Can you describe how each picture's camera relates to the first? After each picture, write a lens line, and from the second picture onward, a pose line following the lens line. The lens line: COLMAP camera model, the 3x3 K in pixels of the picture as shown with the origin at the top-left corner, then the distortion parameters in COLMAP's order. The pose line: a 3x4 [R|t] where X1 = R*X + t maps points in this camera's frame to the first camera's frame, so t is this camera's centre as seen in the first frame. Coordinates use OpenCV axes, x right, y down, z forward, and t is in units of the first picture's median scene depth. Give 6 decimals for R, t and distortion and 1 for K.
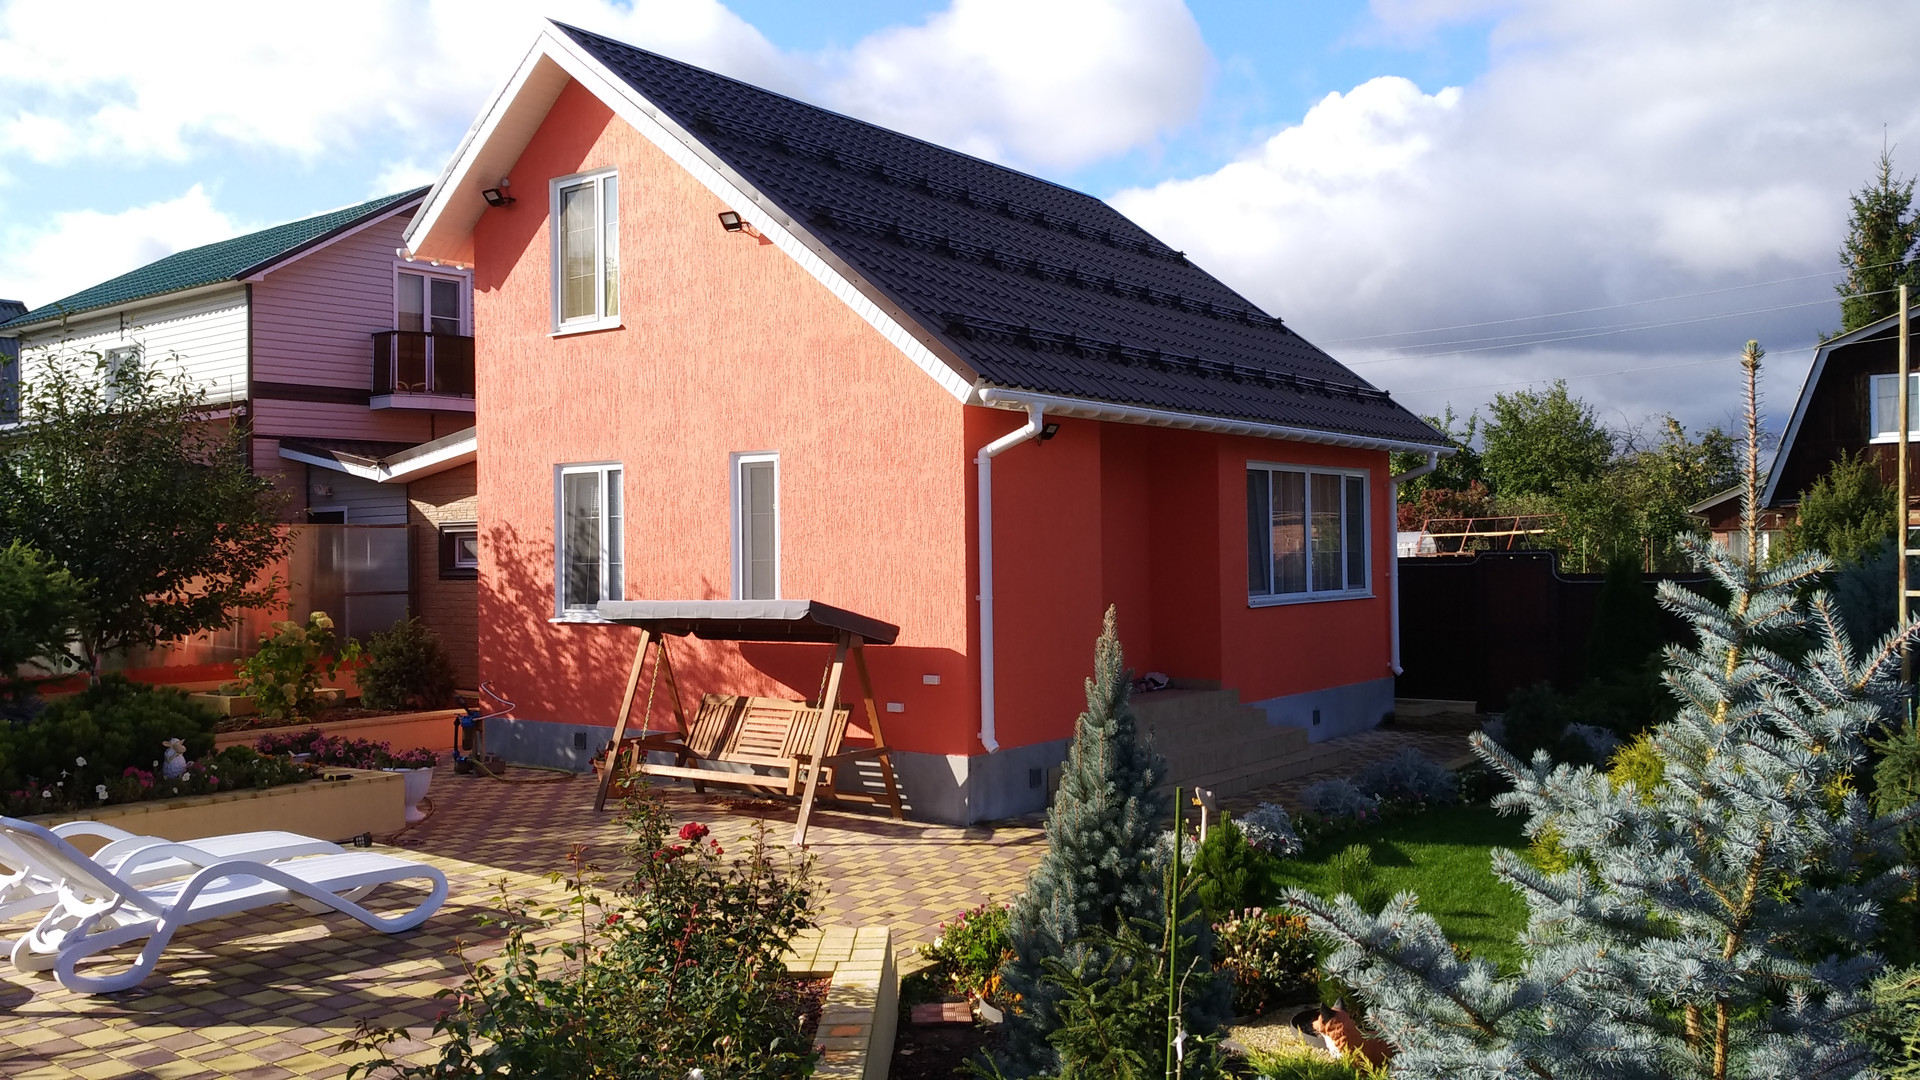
lens RADIAL K [[1539.2, 0, 960.0], [0, 1539.2, 540.0], [0, 0, 1]] dist [0.004270, 0.000760]
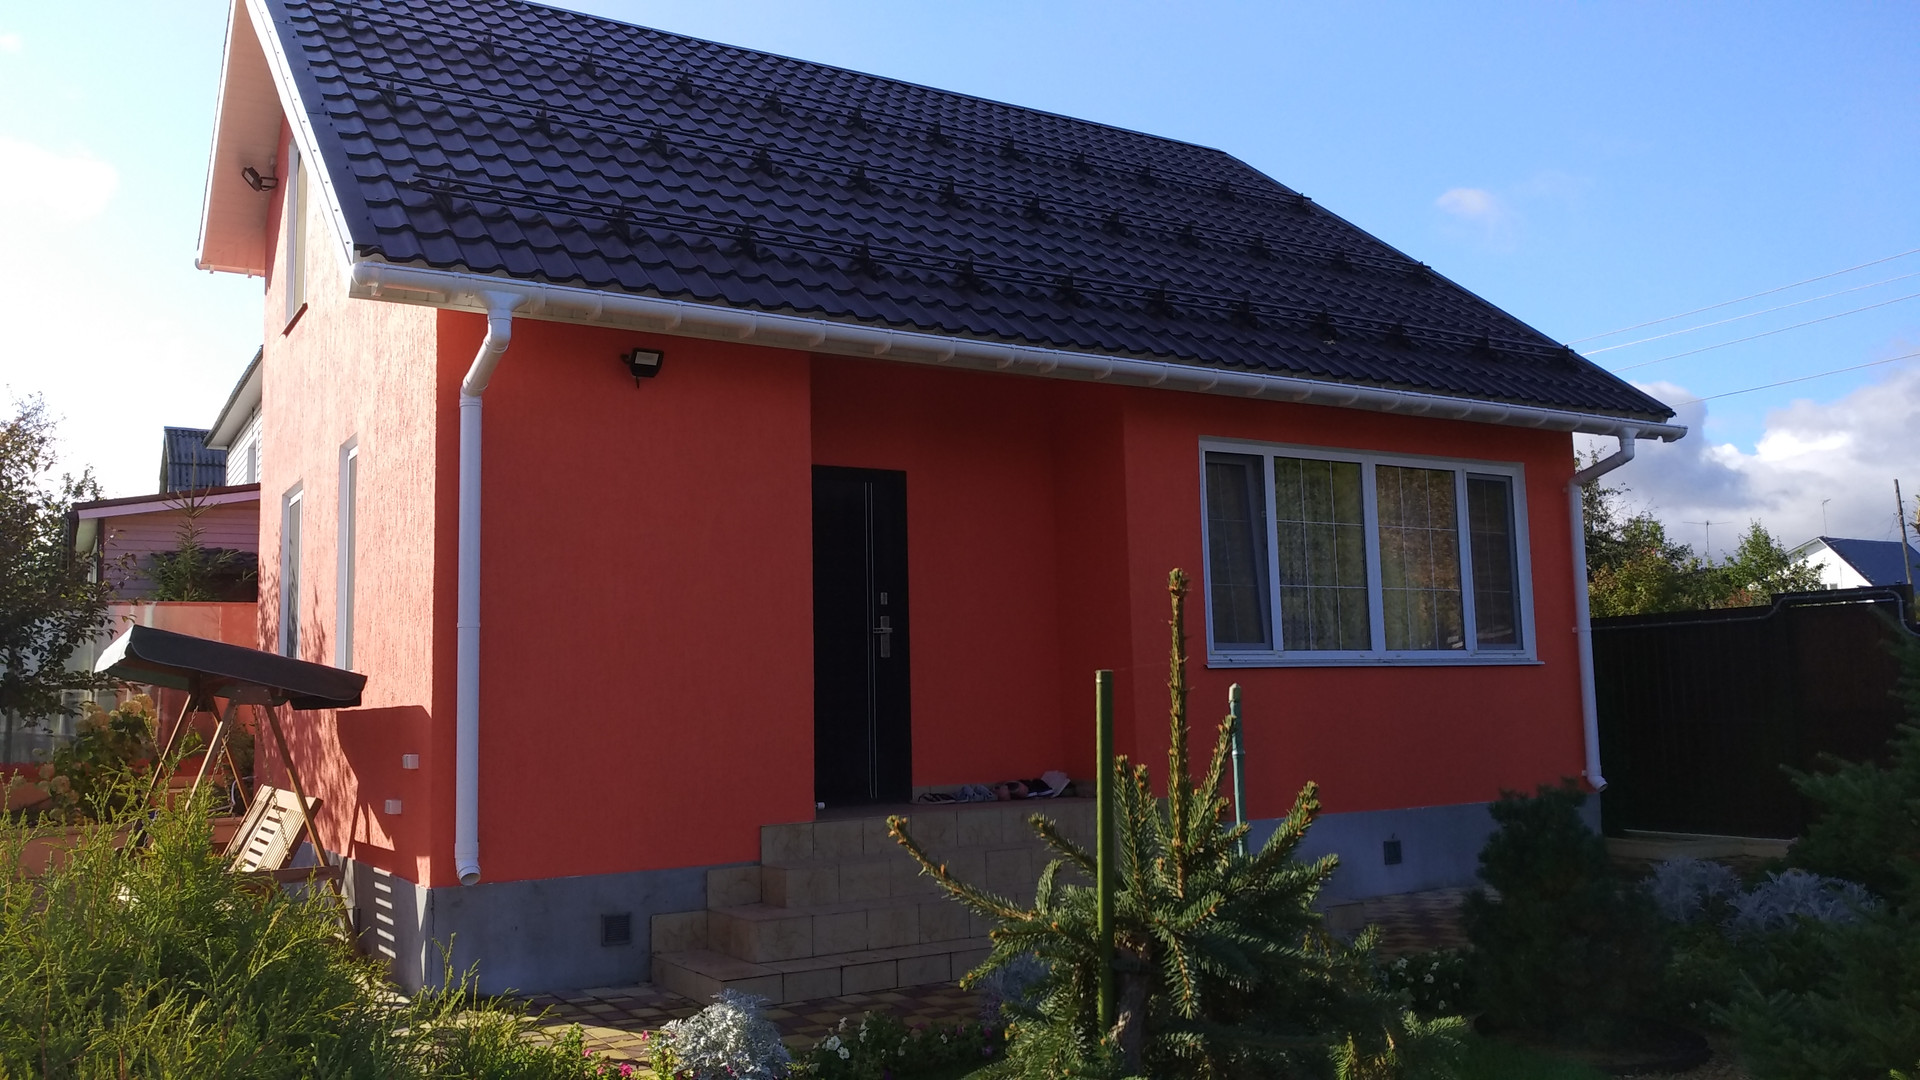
lens RADIAL K [[1539.2, 0, 960.0], [0, 1539.2, 540.0], [0, 0, 1]] dist [0.004270, 0.000760]
pose [[0.937546, -0.037462, -0.345838, 0.340156], [0.009704, 0.996614, -0.081648, 0.045504], [0.347726, 0.073193, 0.934735, 0.412358]]
